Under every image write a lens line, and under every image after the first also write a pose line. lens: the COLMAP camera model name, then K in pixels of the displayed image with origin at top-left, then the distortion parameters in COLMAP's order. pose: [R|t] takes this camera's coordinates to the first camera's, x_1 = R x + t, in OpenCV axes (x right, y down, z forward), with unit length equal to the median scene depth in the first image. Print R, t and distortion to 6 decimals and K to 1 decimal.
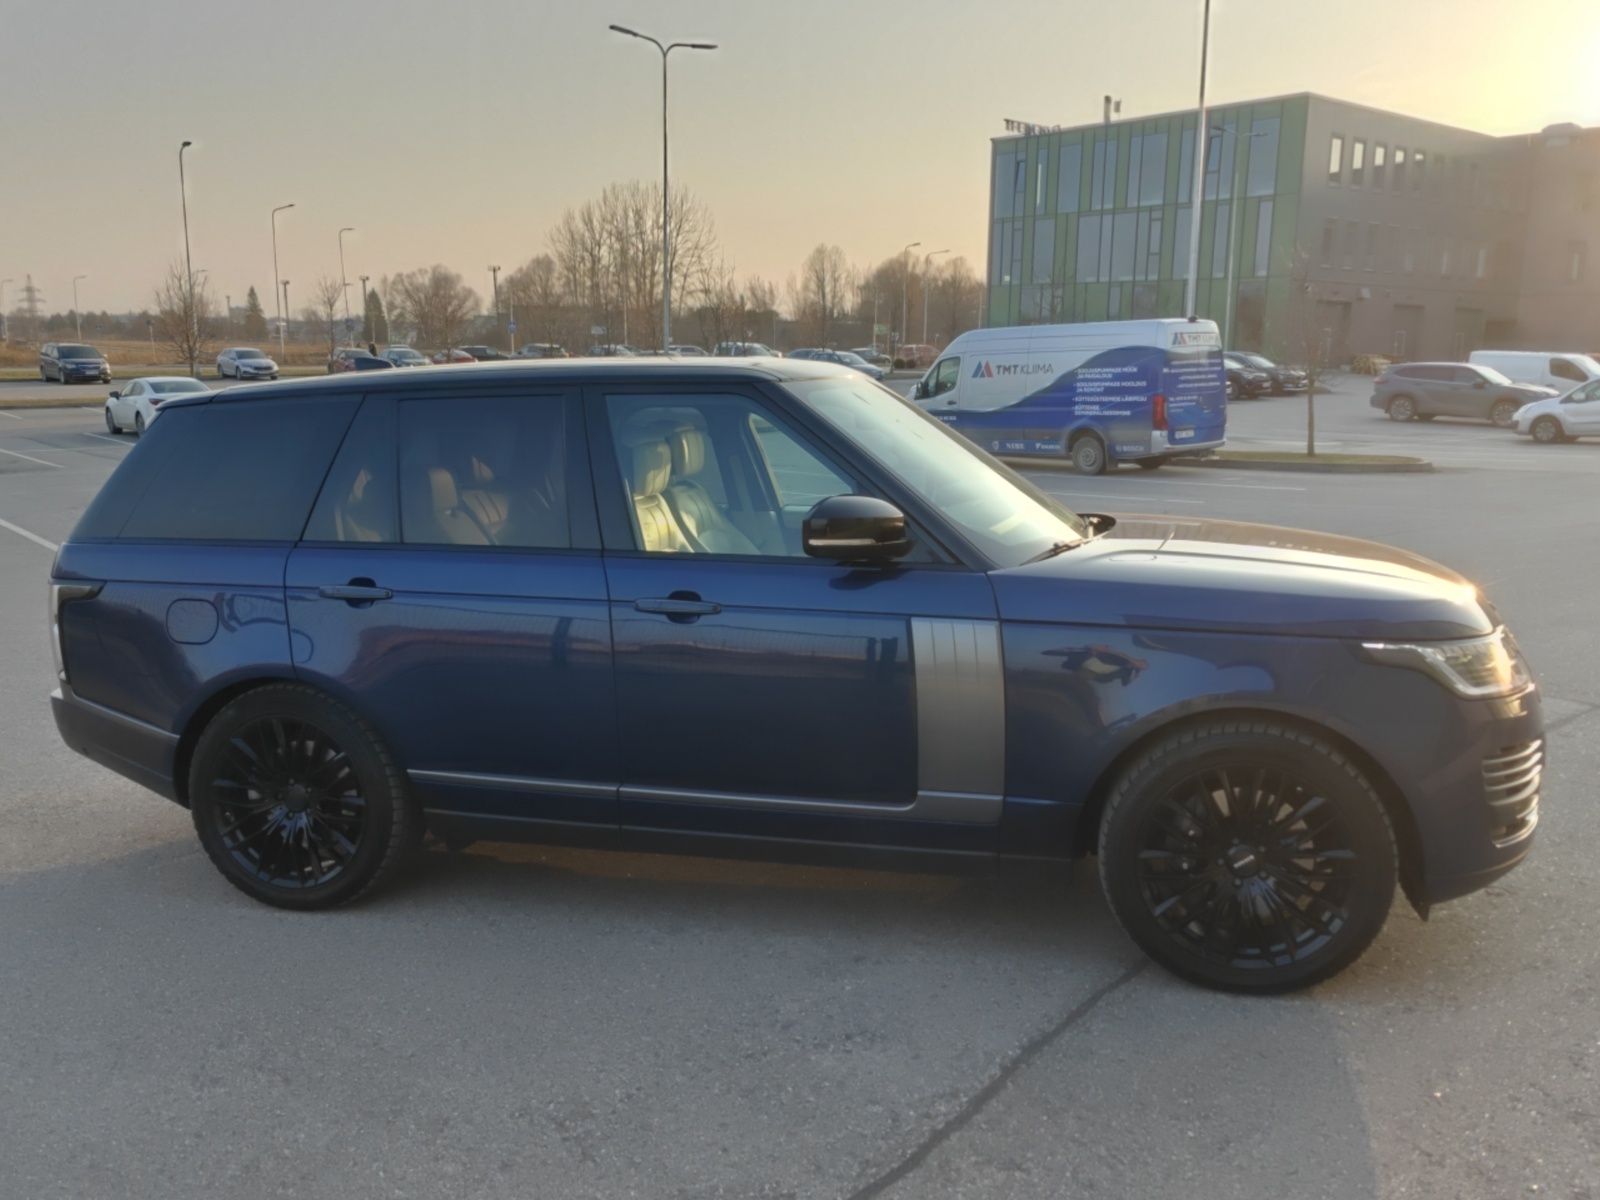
lens RADIAL K [[1349.4, 0, 797.7], [0, 1349.4, 616.7], [0, 0, 1]] dist [0.030796, -0.008954]
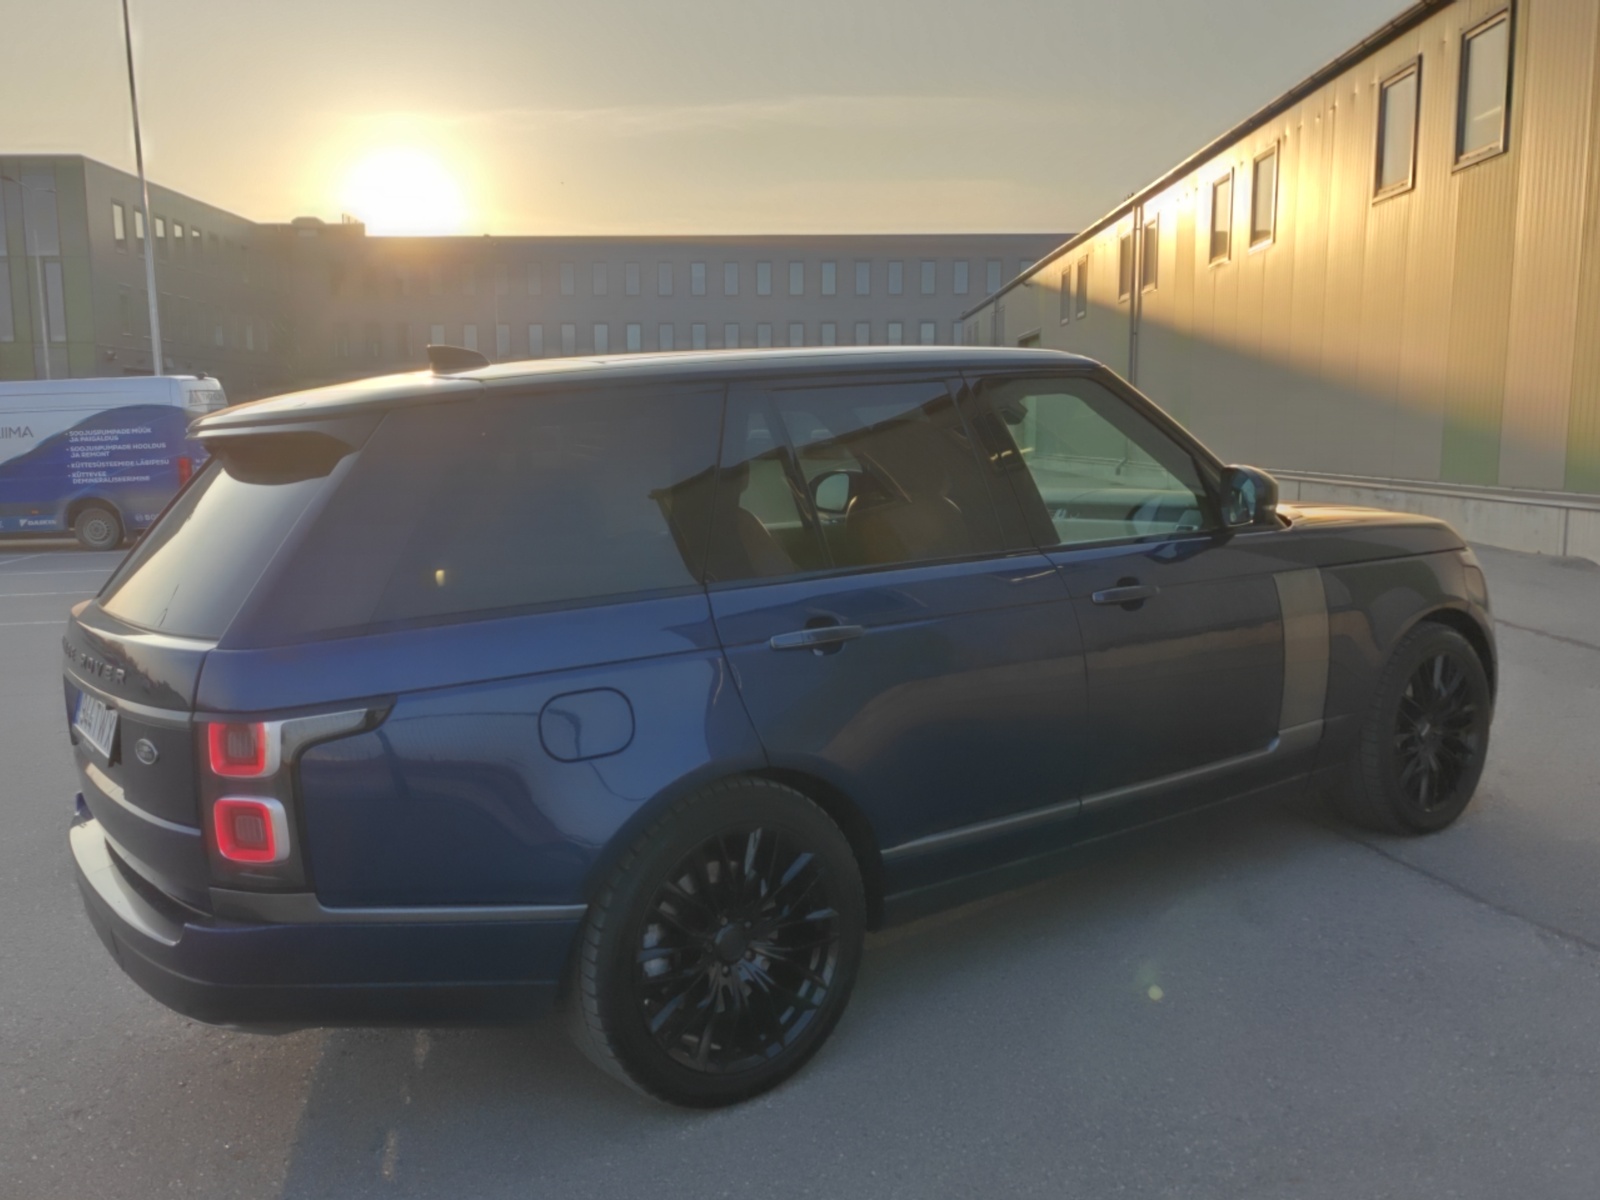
lens RADIAL K [[1349.4, 0, 795.0], [0, 1349.4, 596.5], [0, 0, 1]] dist [0.030796, -0.008954]
pose [[0.636630, -0.109138, 0.763408, -0.174394], [0.161560, 0.986843, 0.006351, -0.008981], [-0.754056, 0.119292, 0.645886, 0.098633]]
